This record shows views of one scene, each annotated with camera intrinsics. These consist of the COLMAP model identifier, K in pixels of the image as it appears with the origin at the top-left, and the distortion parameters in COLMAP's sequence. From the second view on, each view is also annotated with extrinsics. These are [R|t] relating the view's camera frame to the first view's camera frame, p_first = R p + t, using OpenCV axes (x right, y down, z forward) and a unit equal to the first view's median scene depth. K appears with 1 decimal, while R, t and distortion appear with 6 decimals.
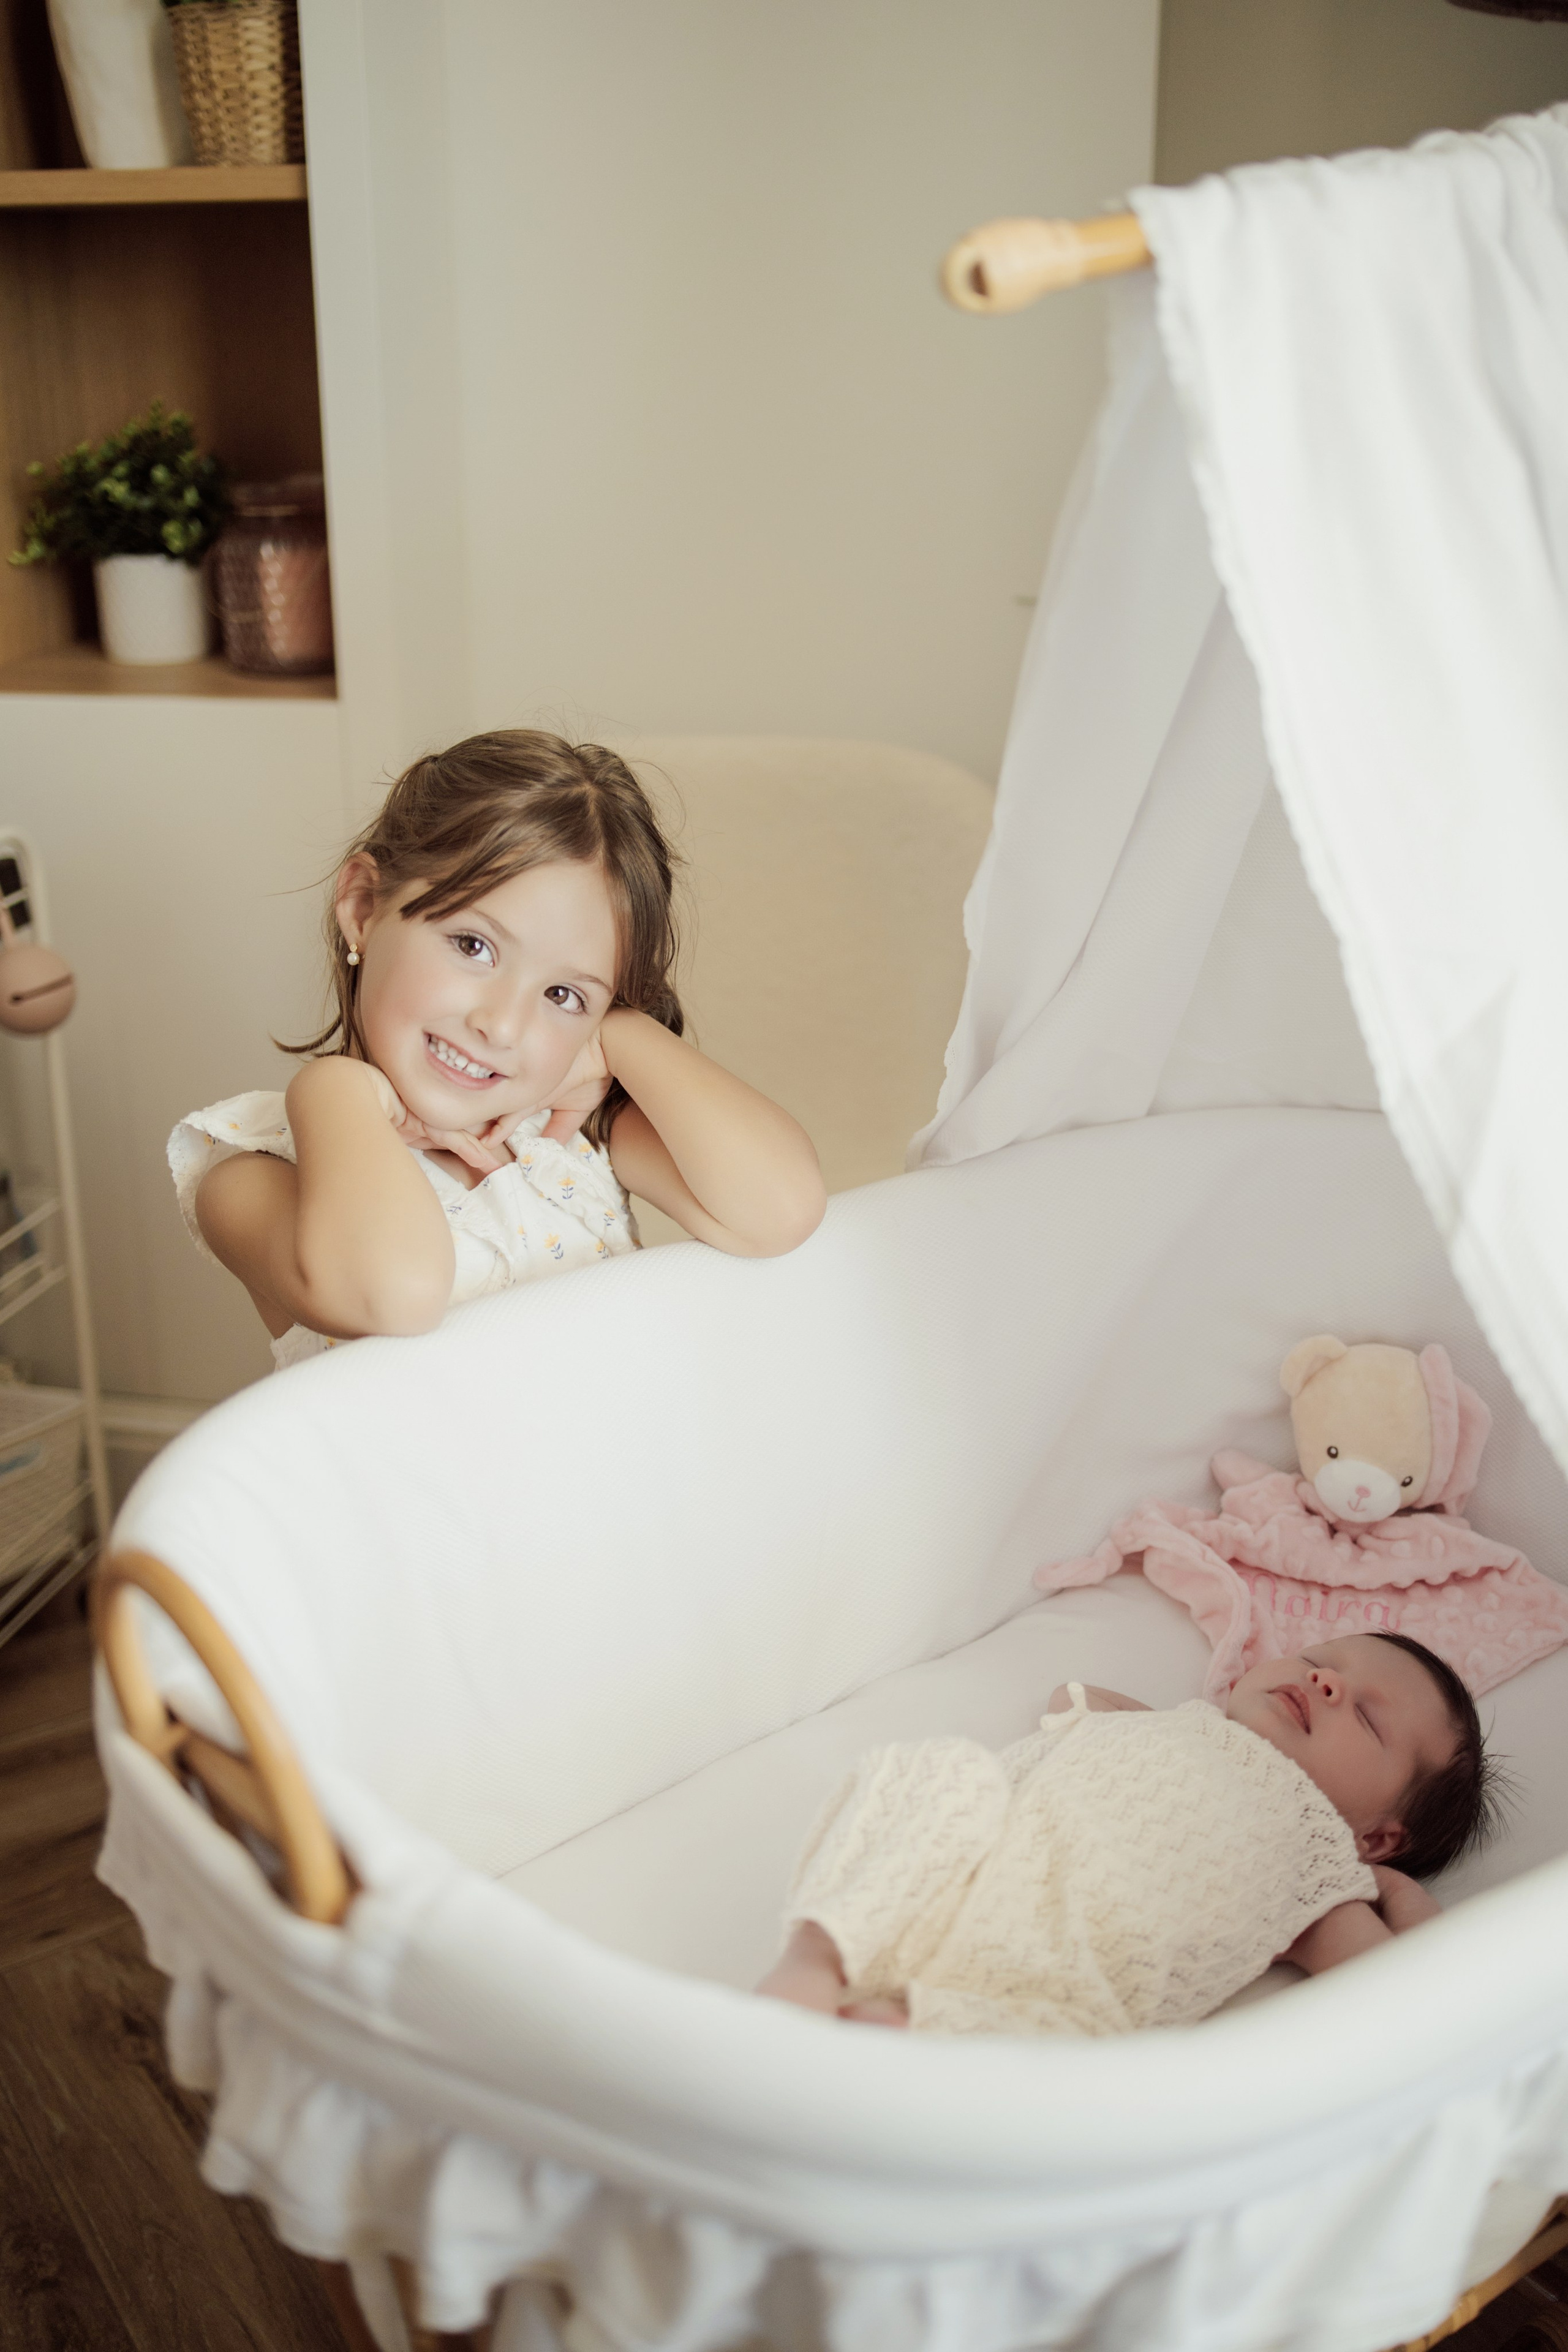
lens RADIAL K [[2382.0, 0, 788.0], [0, 2382.0, 1195.3], [0, 0, 1]] dist [-0.045946, 0.000000]
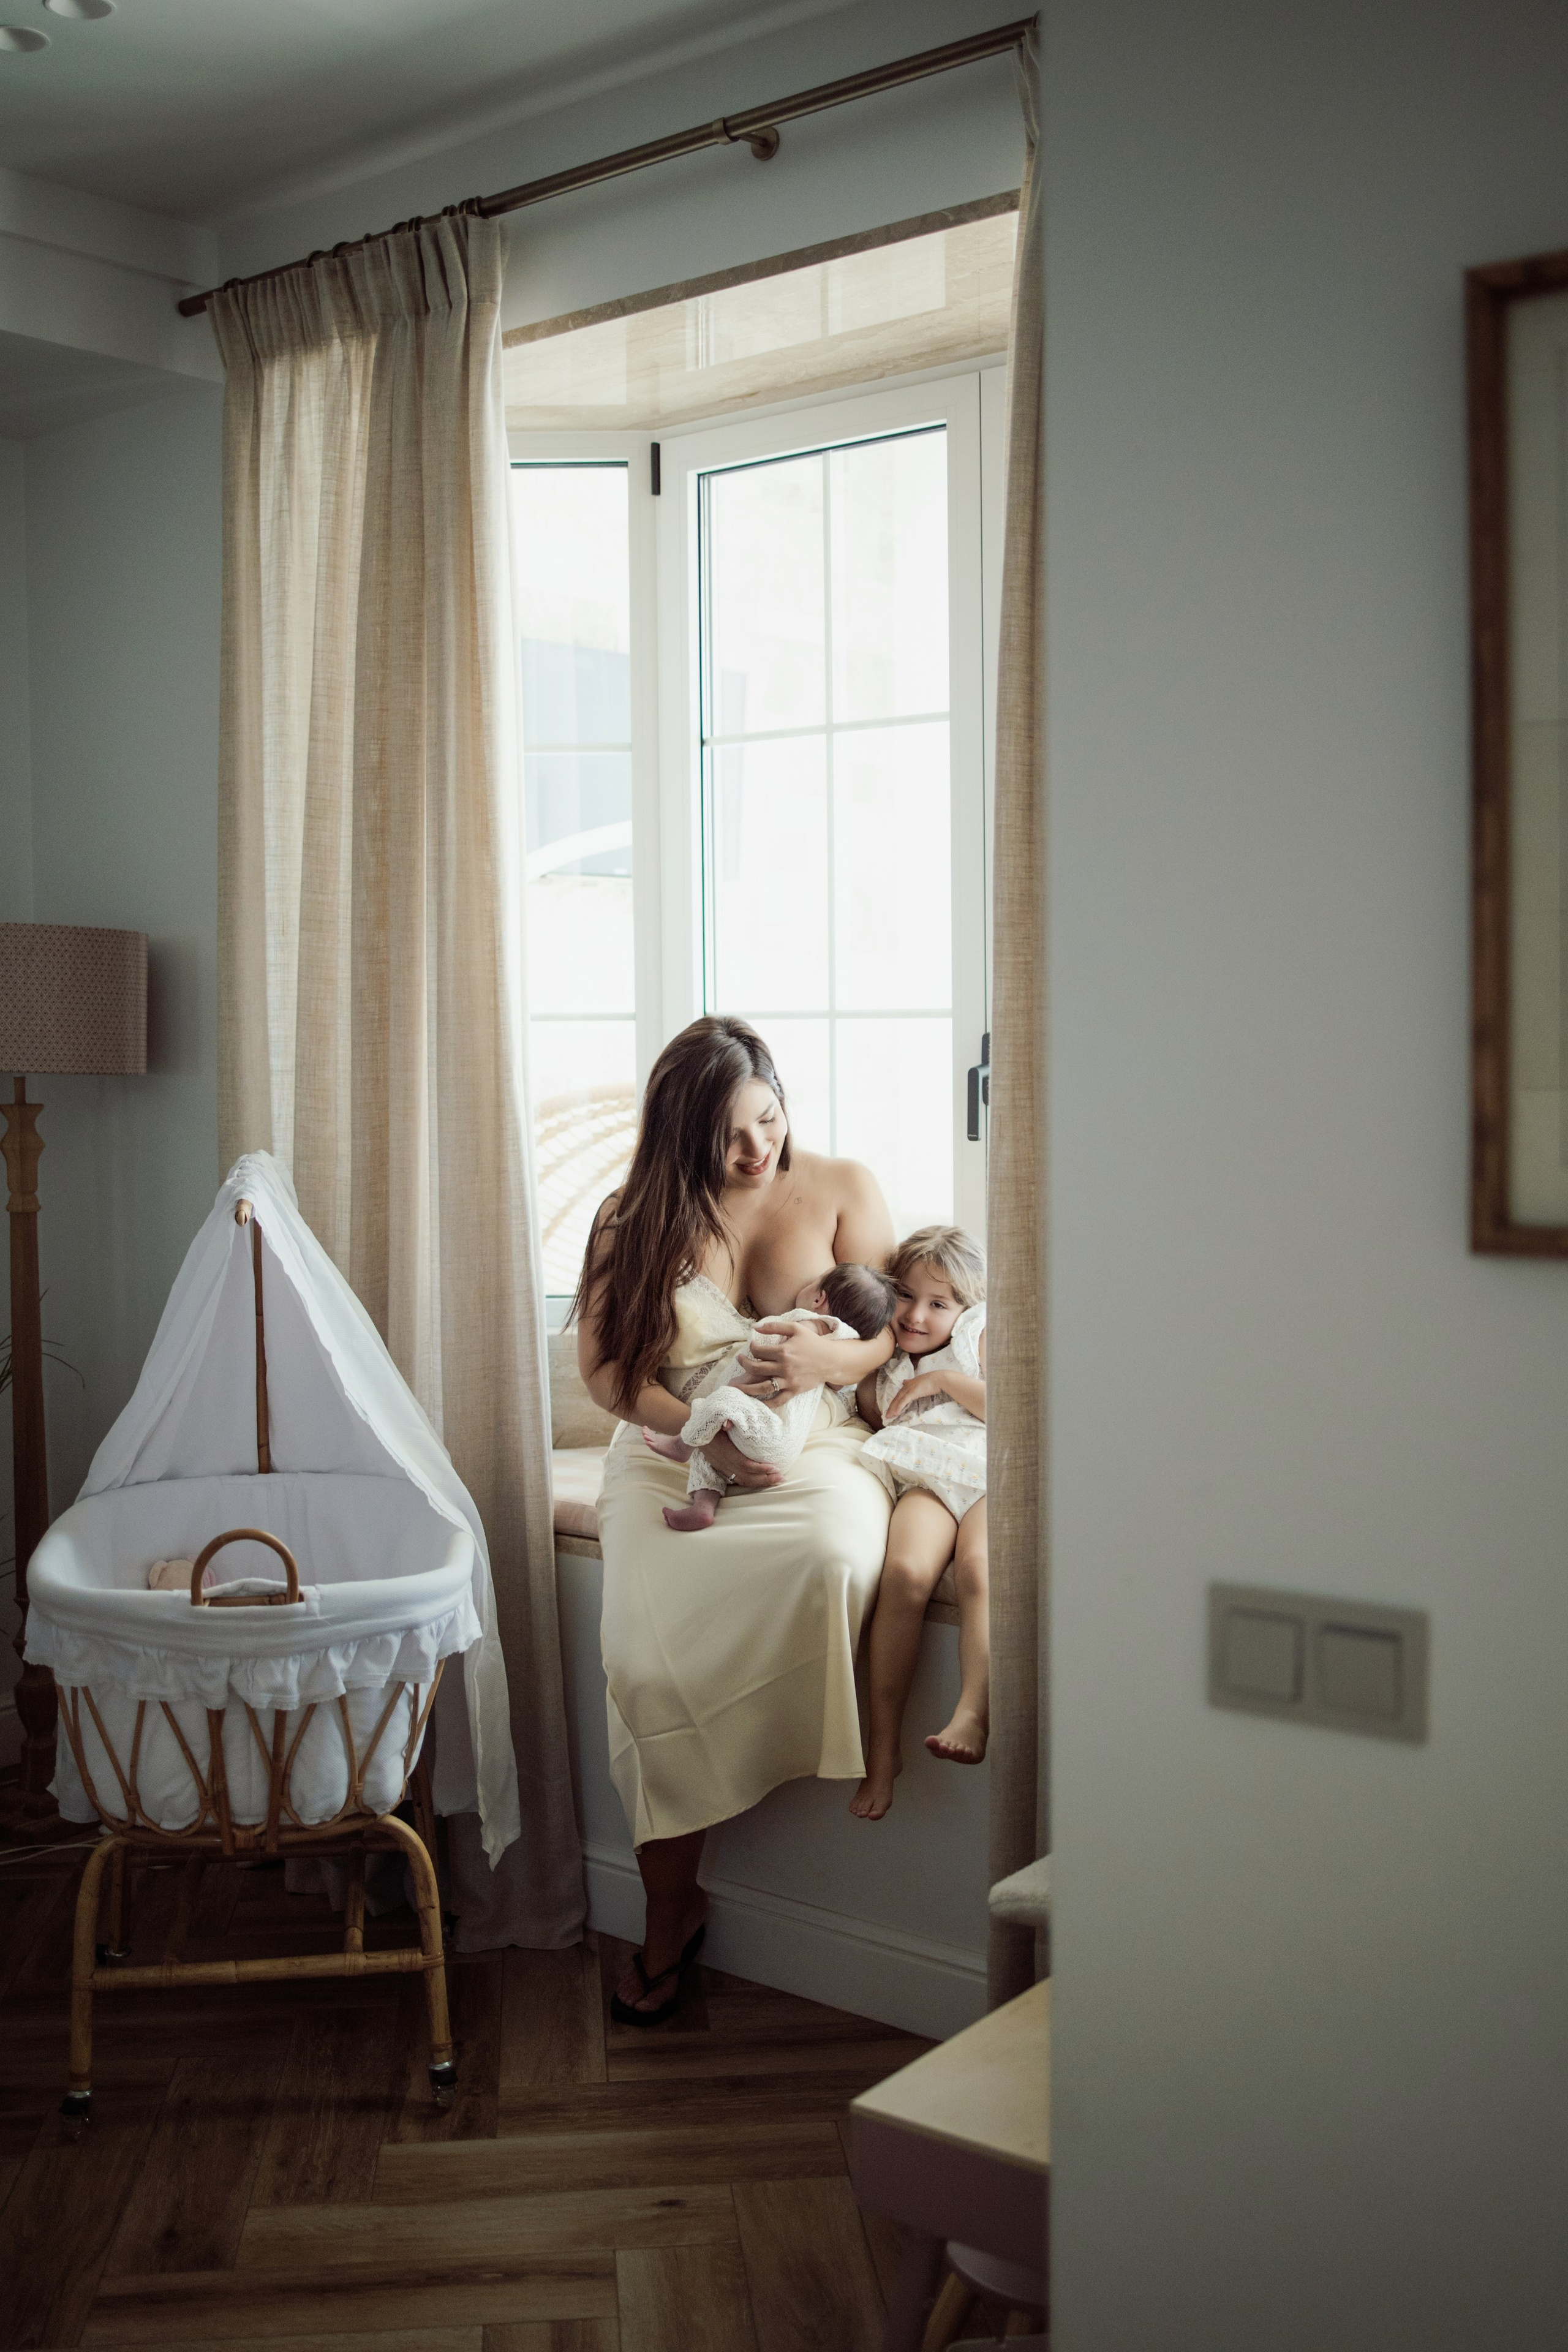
lens RADIAL K [[2382.0, 0, 778.4], [0, 2382.0, 1172.3], [0, 0, 1]] dist [-0.045946, 0.000000]
pose [[0.463129, -0.060826, 0.884201, -1.898568], [0.334588, 0.935819, -0.110875, 0.187441], [-0.820708, 0.347193, 0.453757, -1.026088]]
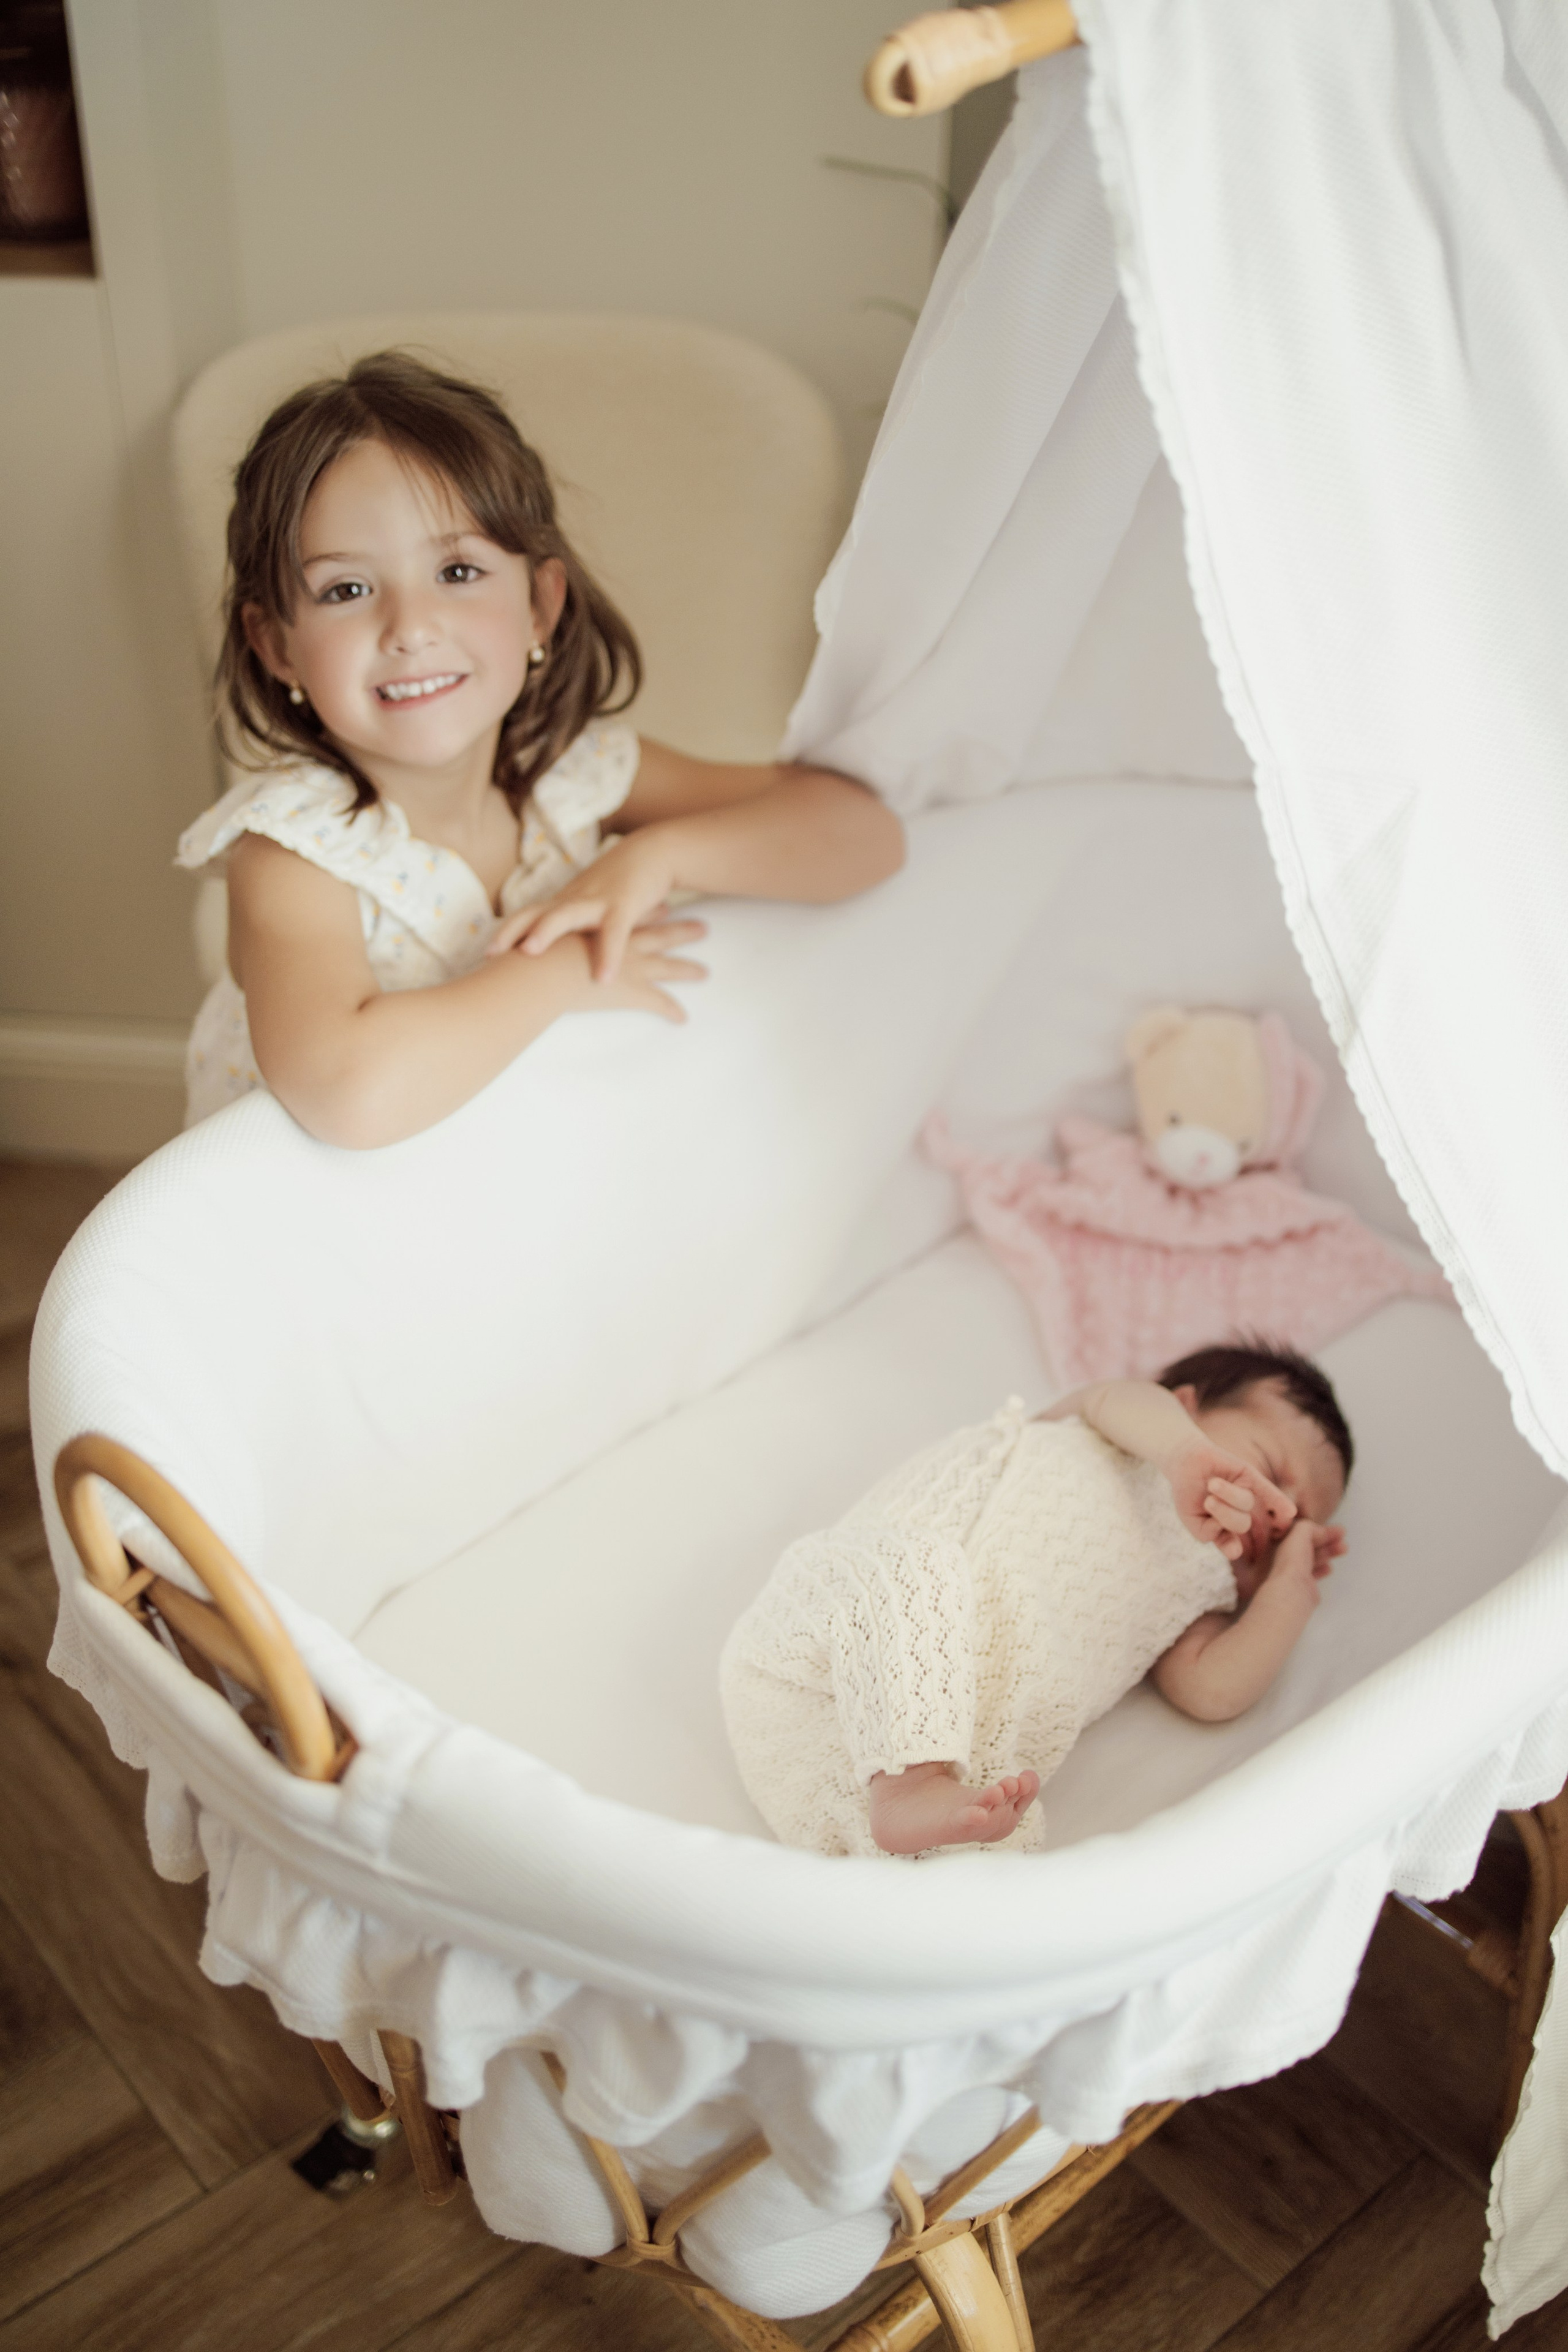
lens RADIAL K [[2382.0, 0, 795.0], [0, 2382.0, 1190.6], [0, 0, 1]] dist [-0.045946, 0.000000]
pose [[0.993747, -0.042430, 0.103277, -0.045129], [0.018166, 0.974099, 0.225392, -0.100955], [-0.110165, -0.222107, 0.968779, 0.003059]]
